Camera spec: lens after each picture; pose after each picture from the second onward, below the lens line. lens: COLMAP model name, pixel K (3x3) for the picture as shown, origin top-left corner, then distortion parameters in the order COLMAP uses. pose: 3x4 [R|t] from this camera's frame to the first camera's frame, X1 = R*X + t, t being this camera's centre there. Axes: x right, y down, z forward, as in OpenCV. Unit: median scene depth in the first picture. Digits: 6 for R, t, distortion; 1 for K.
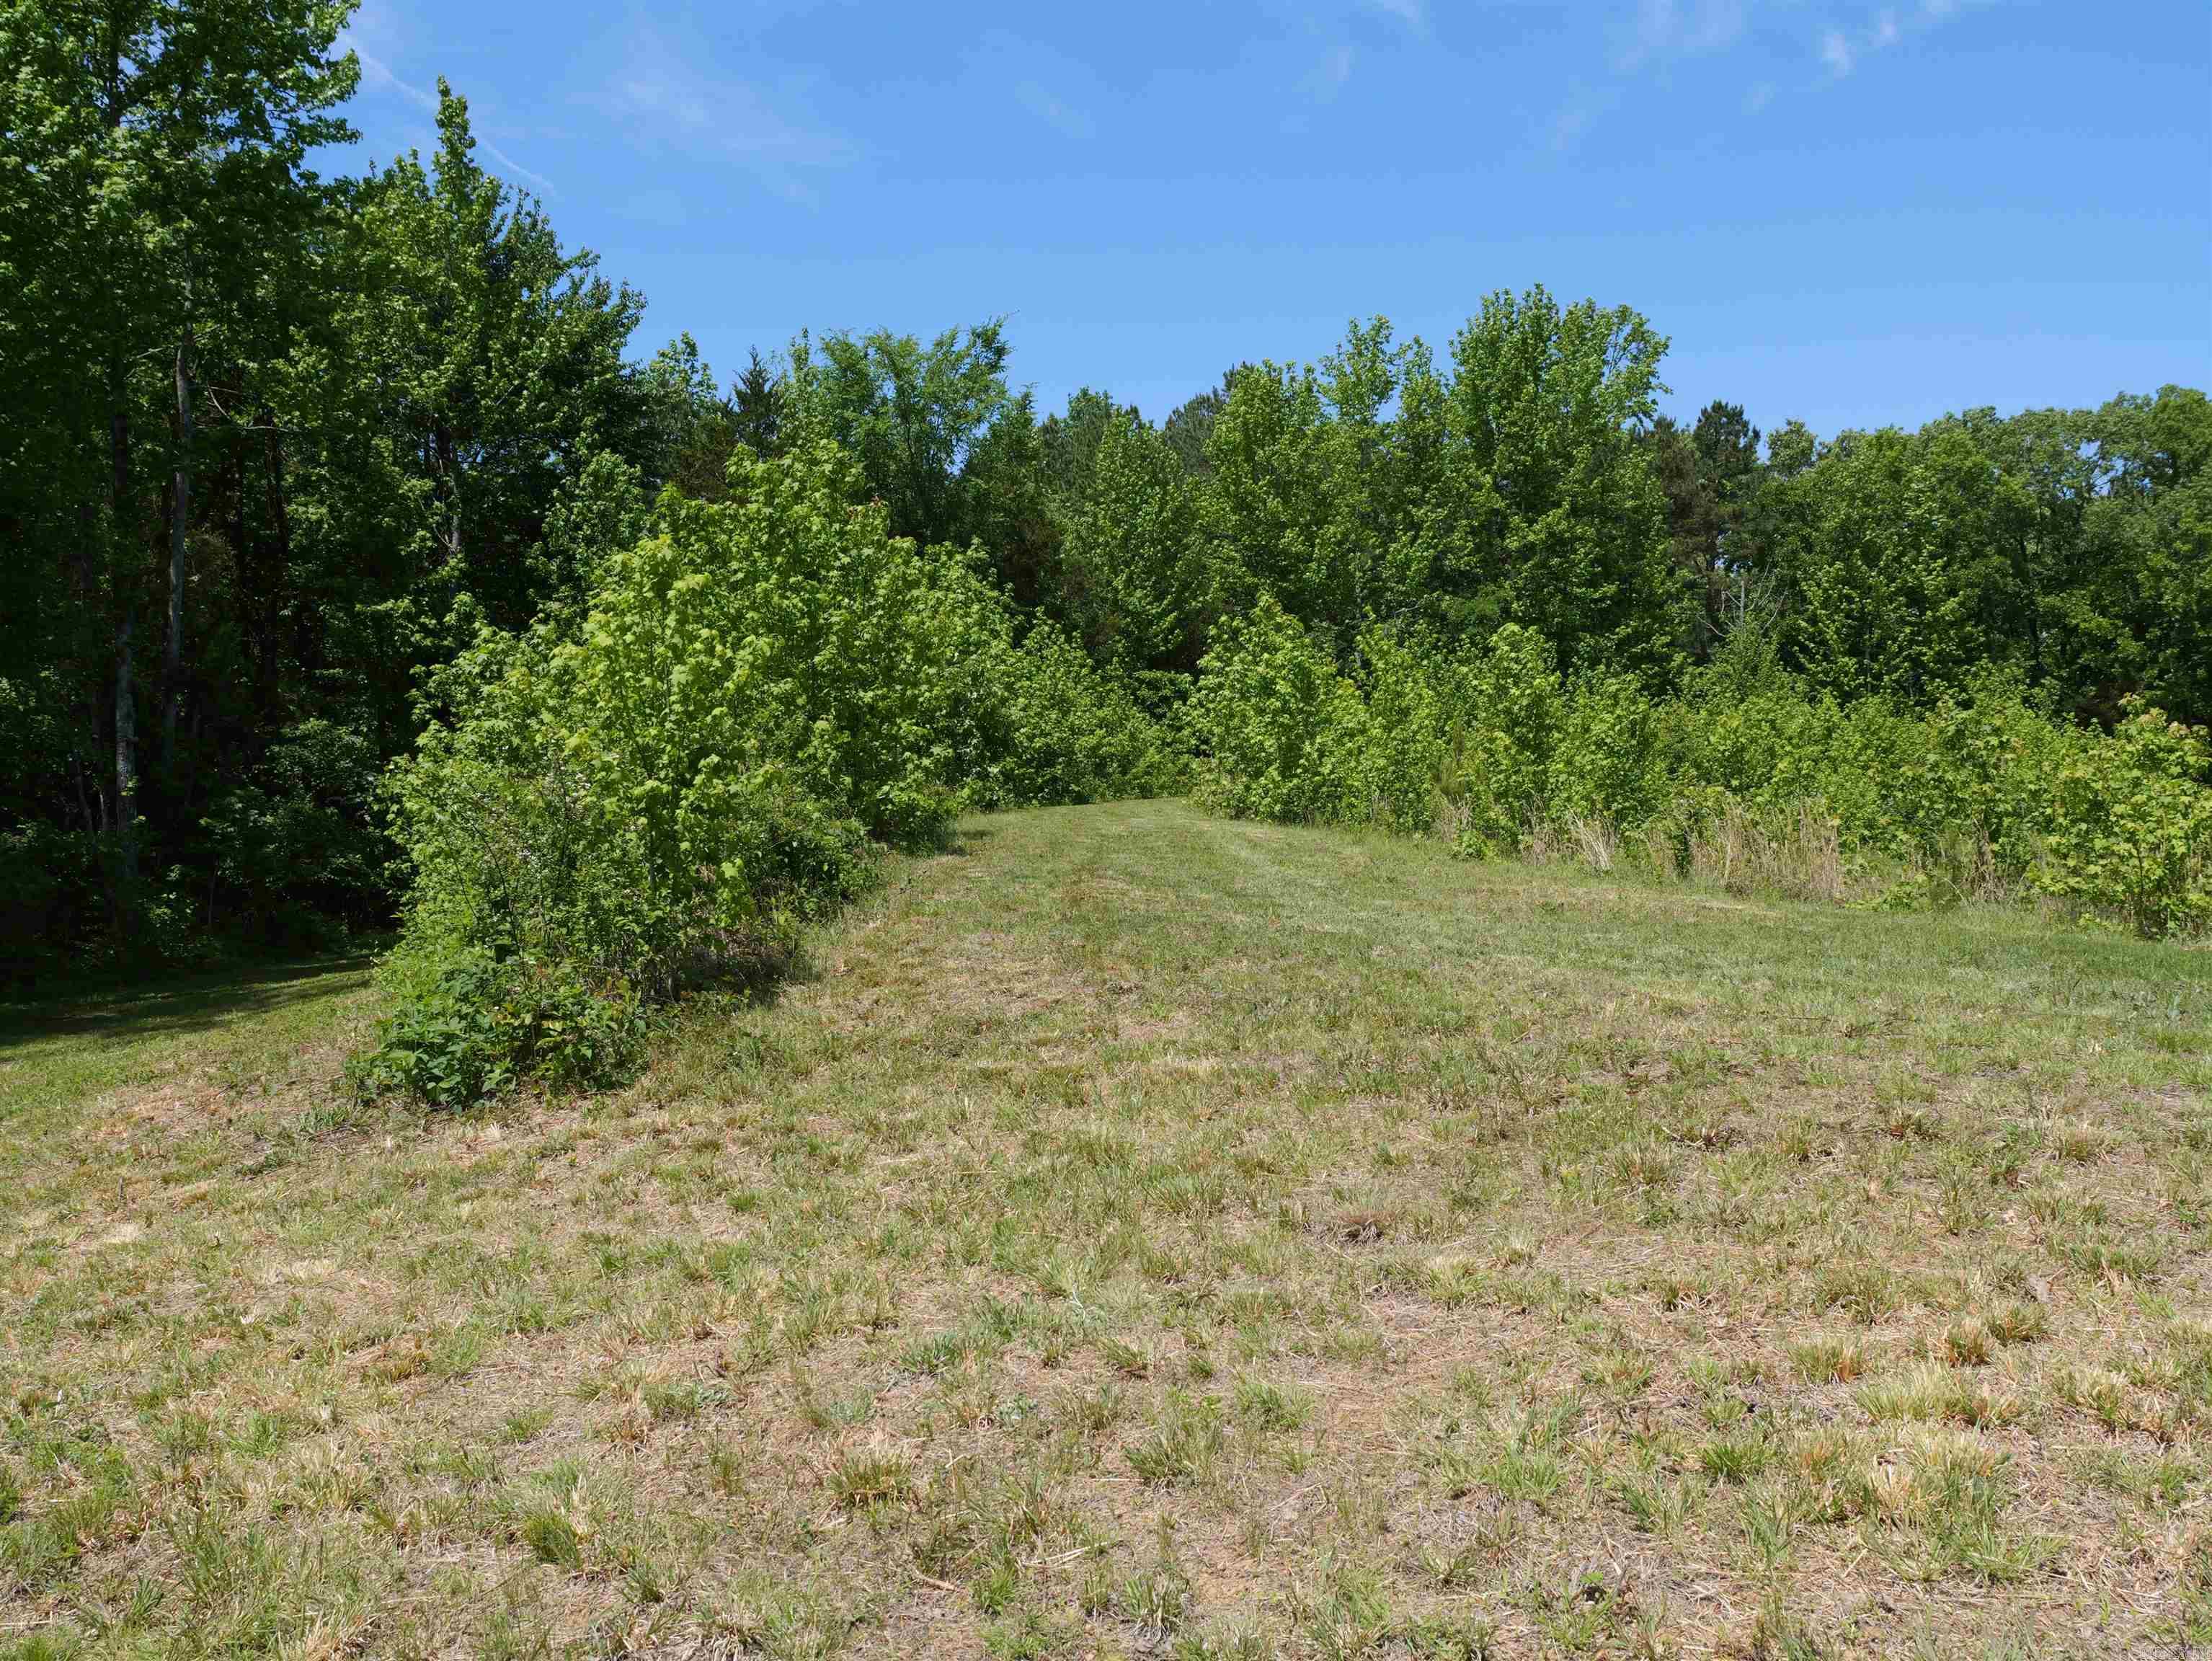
lens RADIAL K [[1930.5, 0, 1106.0], [0, 1930.5, 830.5], [0, 0, 1]] dist [0.000076, 0.001218]
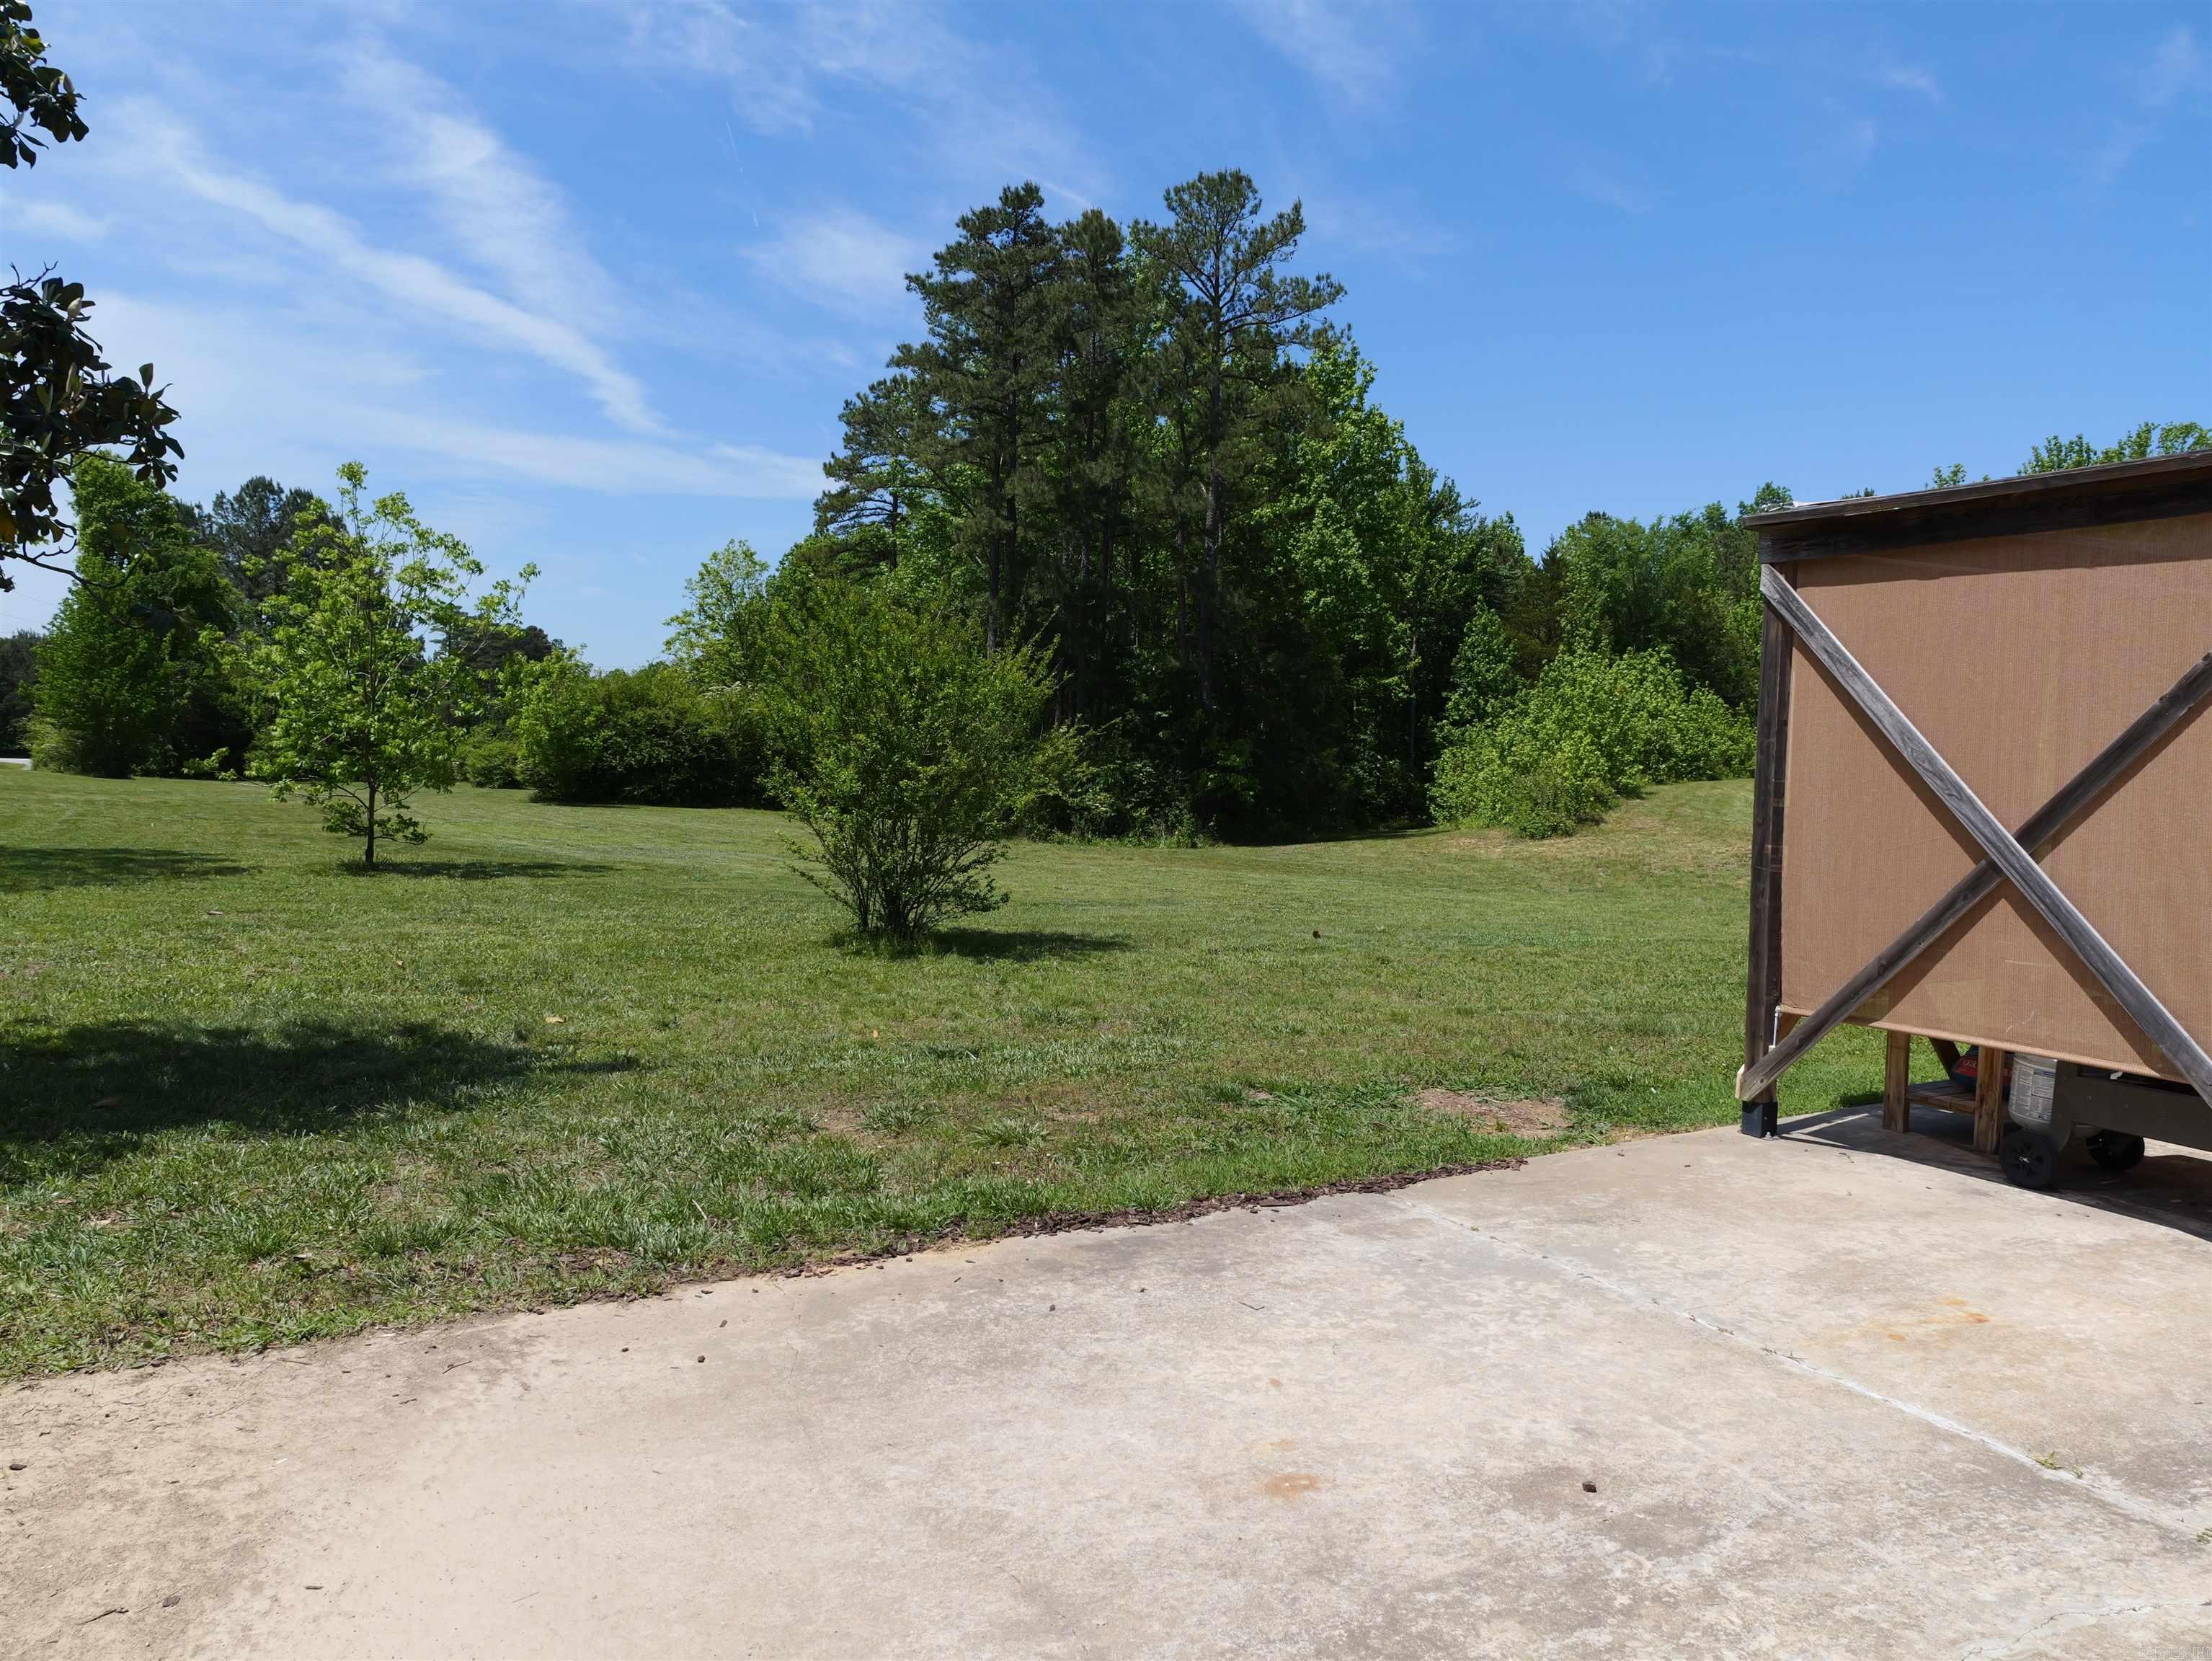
lens RADIAL K [[1561.5, 0, 1106.0], [0, 1561.5, 830.5], [0, 0, 1]] dist [-0.011039, 0.000373]
pose [[0.912951, 0.051233, -0.404839, 0.073486], [-0.038017, 0.998451, 0.040624, -0.003229], [0.406293, -0.021697, 0.913485, -0.794315]]
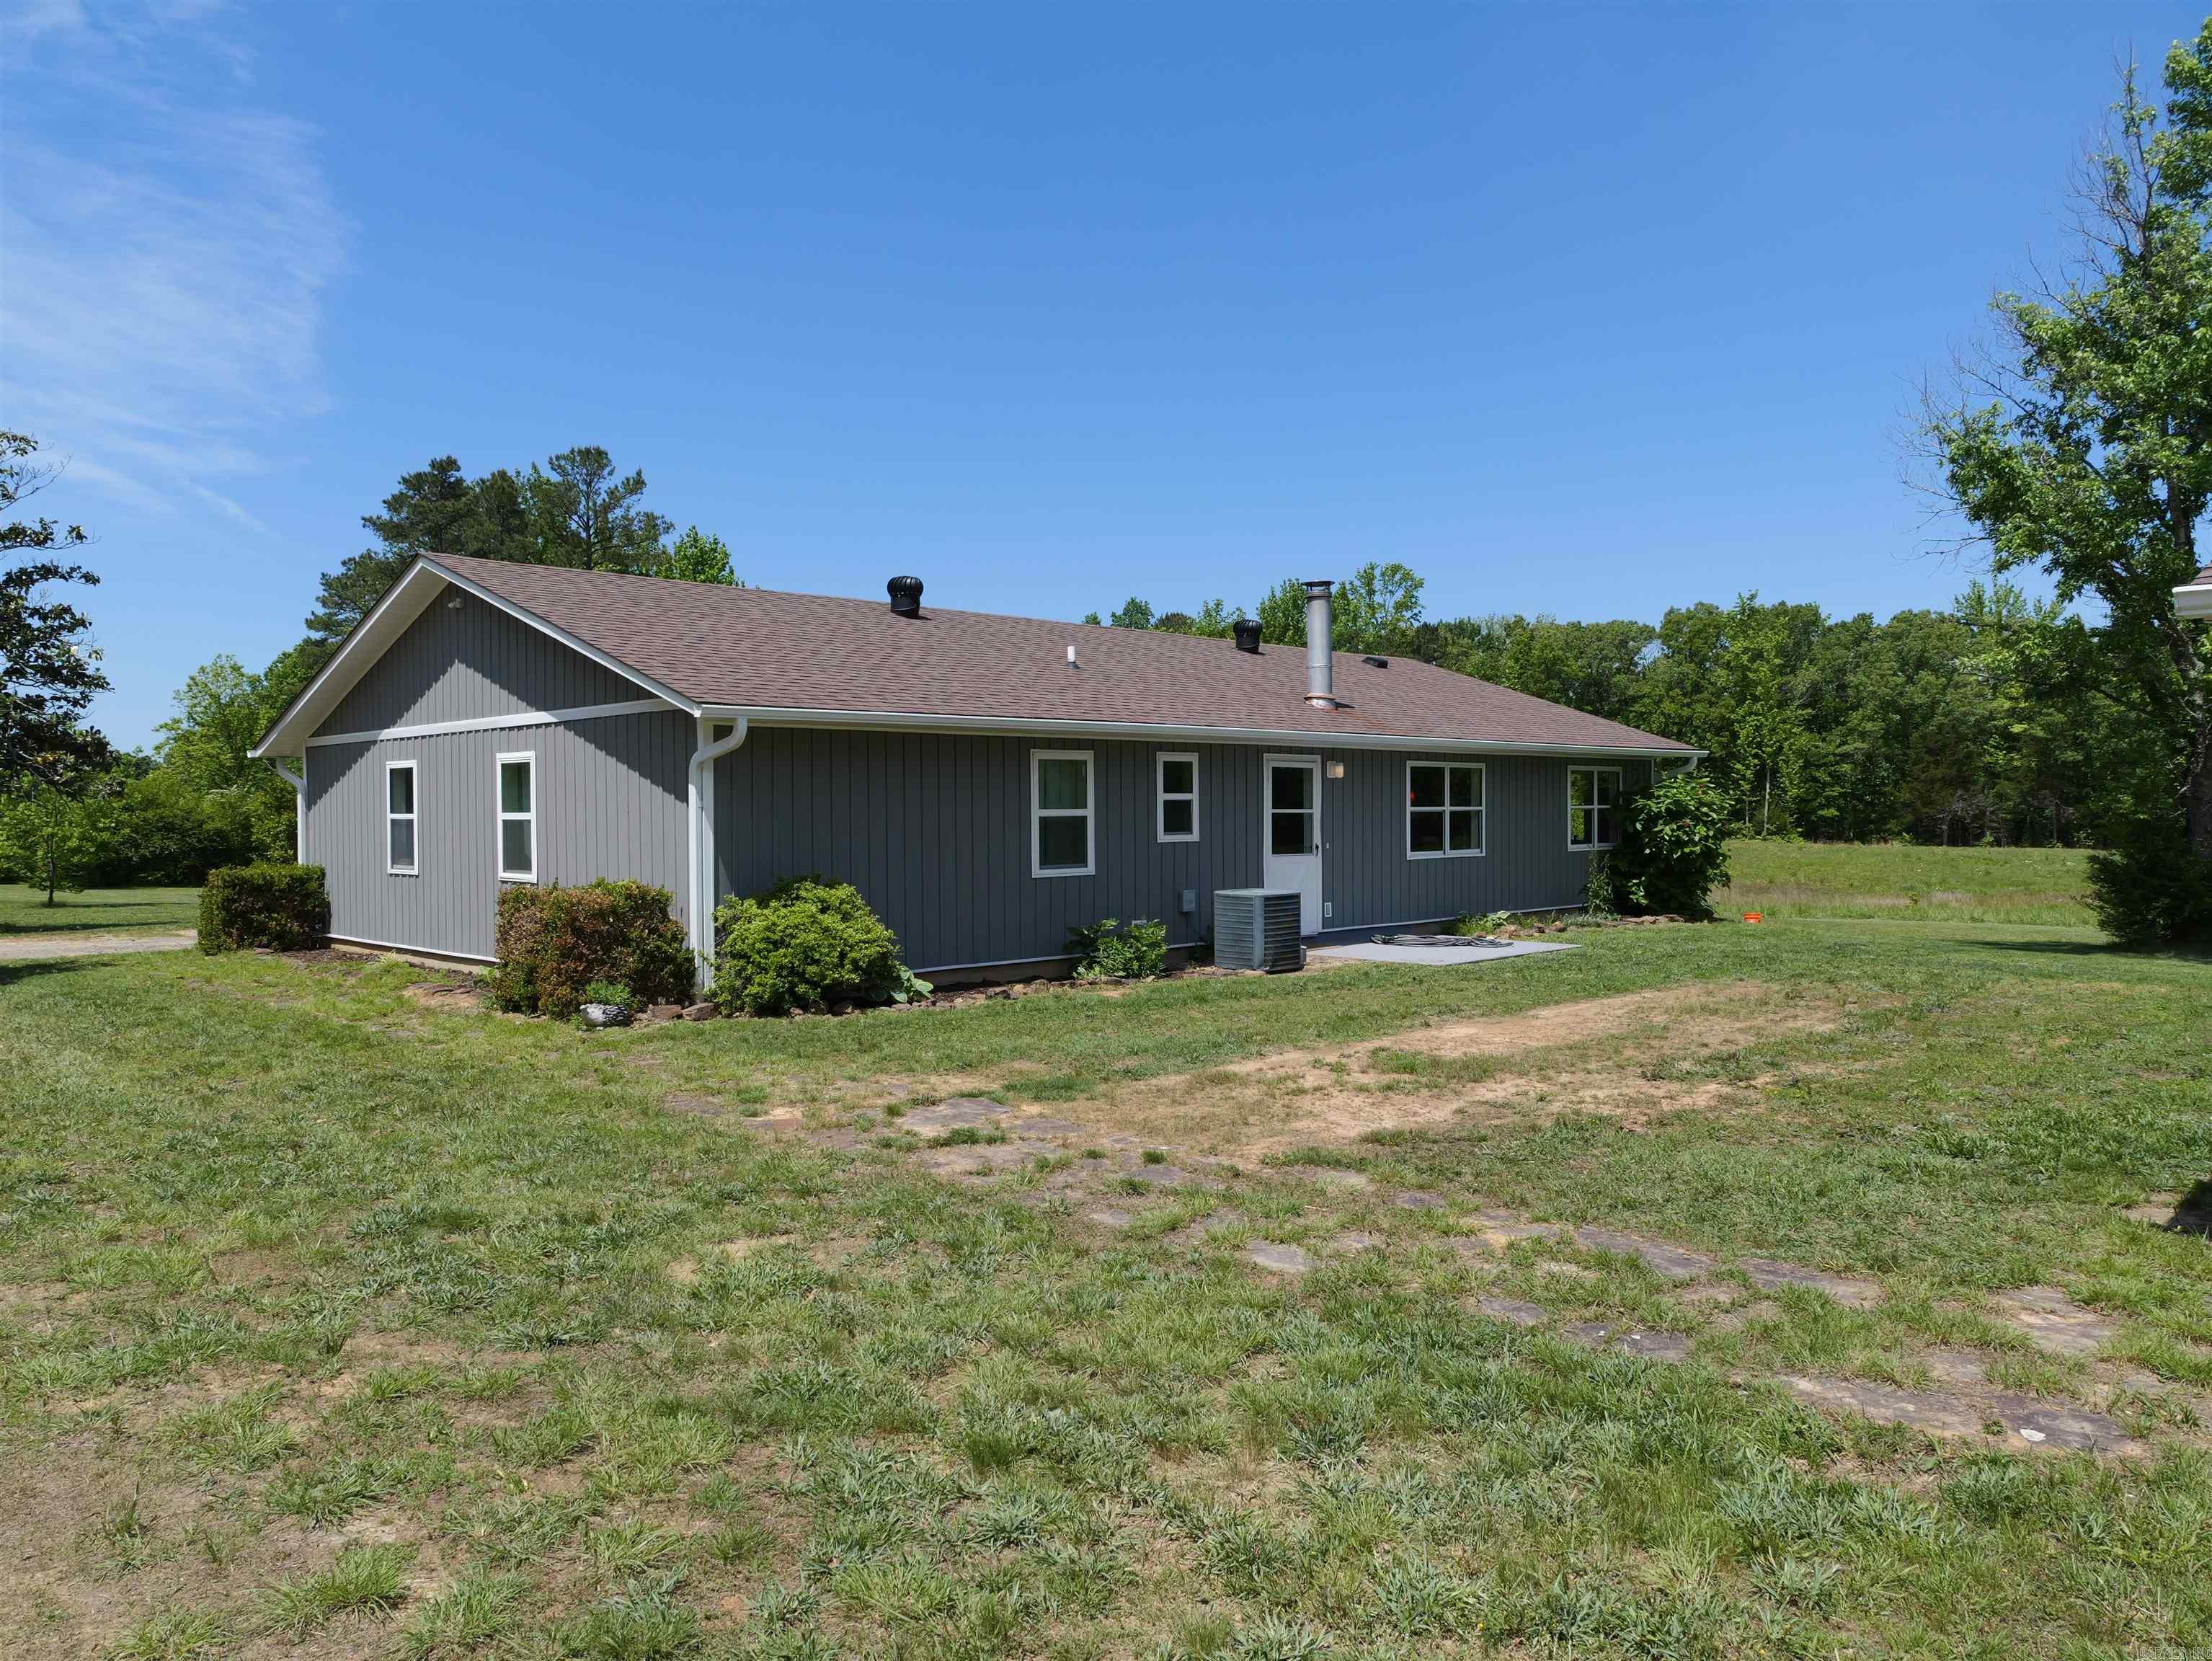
lens RADIAL K [[1561.5, 0, 1106.0], [0, 1561.5, 830.5], [0, 0, 1]] dist [-0.011039, 0.000373]
pose [[0.991756, -0.002599, -0.128118, 0.458558], [0.001443, 0.999957, -0.009119, 0.001699], [0.128136, 0.008859, 0.991717, -1.351084]]
